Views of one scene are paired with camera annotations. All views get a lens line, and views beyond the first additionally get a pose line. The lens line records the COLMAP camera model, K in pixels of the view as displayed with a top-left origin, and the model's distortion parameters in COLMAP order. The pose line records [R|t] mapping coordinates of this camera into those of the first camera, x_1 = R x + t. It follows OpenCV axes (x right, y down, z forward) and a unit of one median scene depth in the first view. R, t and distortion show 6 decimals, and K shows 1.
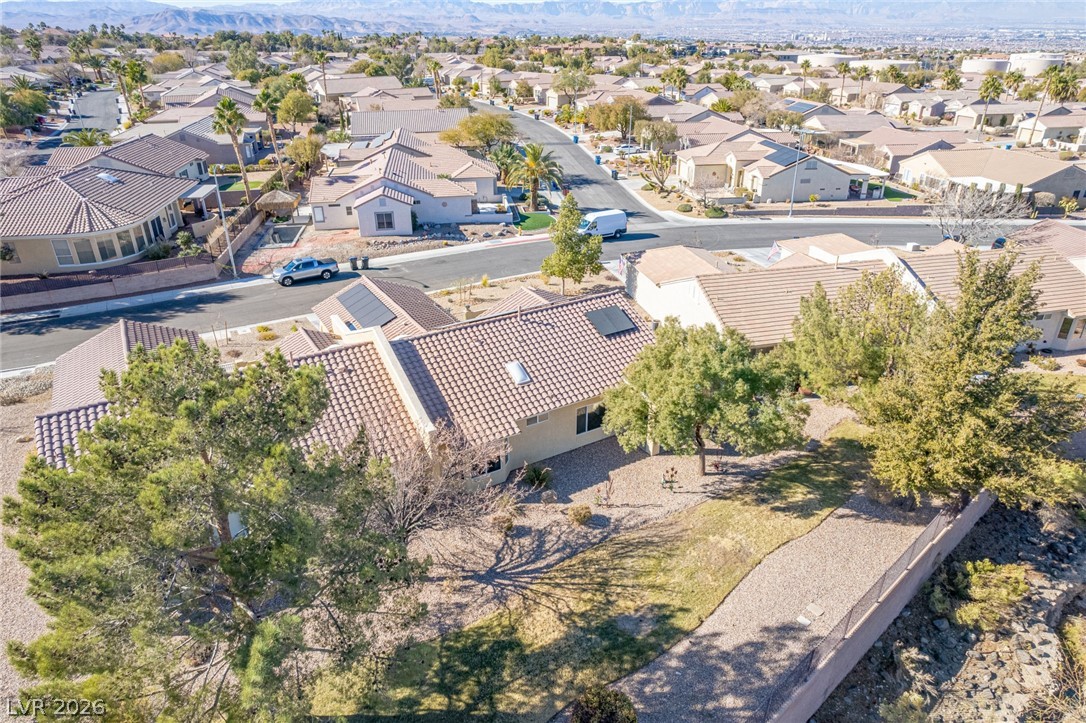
lens RADIAL K [[700.9, 0, 549.9], [0, 700.9, 358.7], [0, 0, 1]] dist [-0.073939, 0.066696]
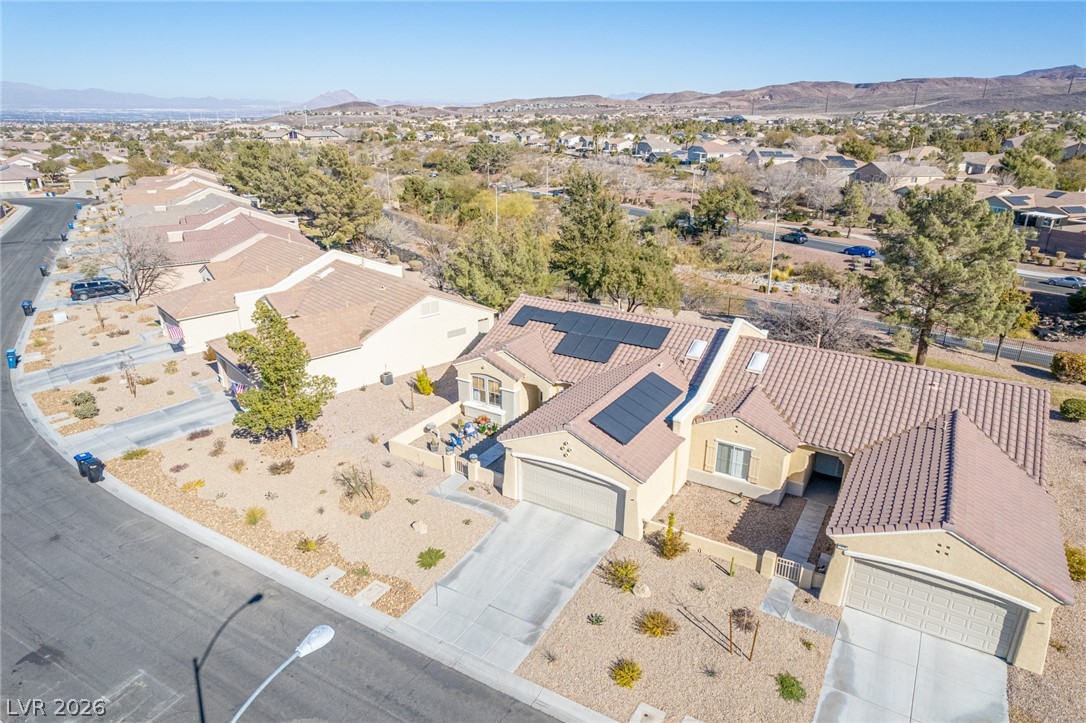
lens RADIAL K [[699.0, 0, 544.9], [0, 699.0, 360.7], [0, 0, 1]] dist [-0.070978, 0.068973]
pose [[-0.467093, -0.308515, 0.828639, -0.638880], [0.379922, 0.776208, 0.503151, -0.410145], [-0.798425, 0.549837, -0.245350, 0.952445]]
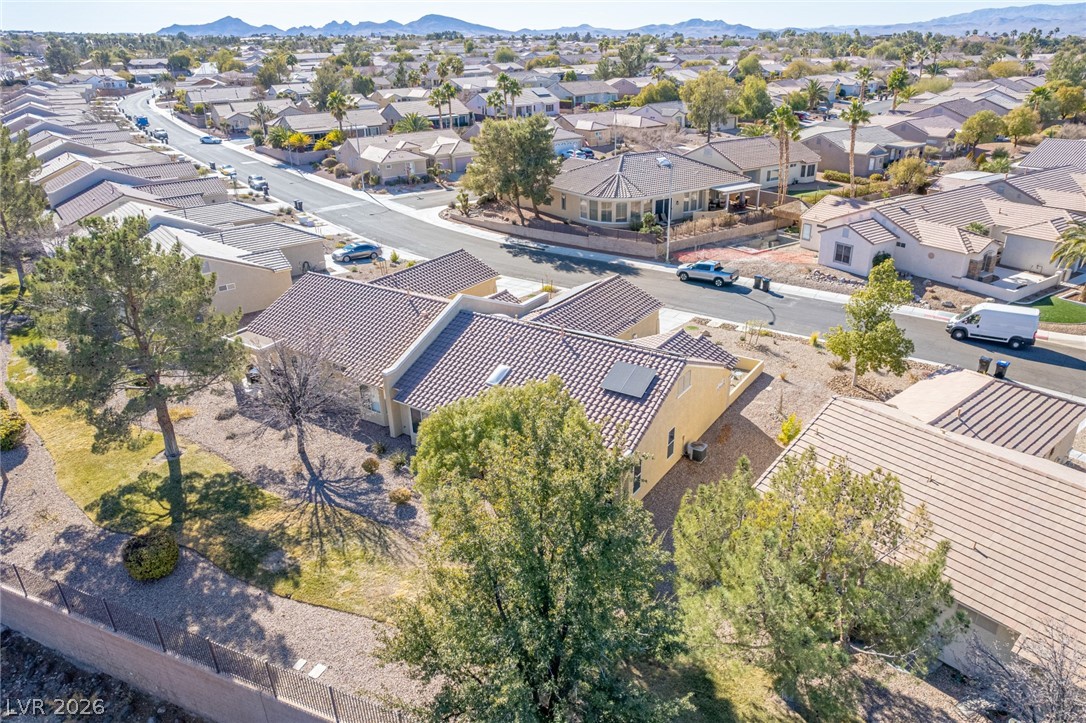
lens RADIAL K [[726.1, 0, 543.0], [0, 726.1, 361.5], [0, 0, 1]] dist [-0.077158, 0.077557]
pose [[0.415317, 0.360700, -0.835109, 0.544301], [-0.372635, 0.904930, 0.205537, -0.152600], [0.829852, 0.225828, 0.510242, 0.311410]]
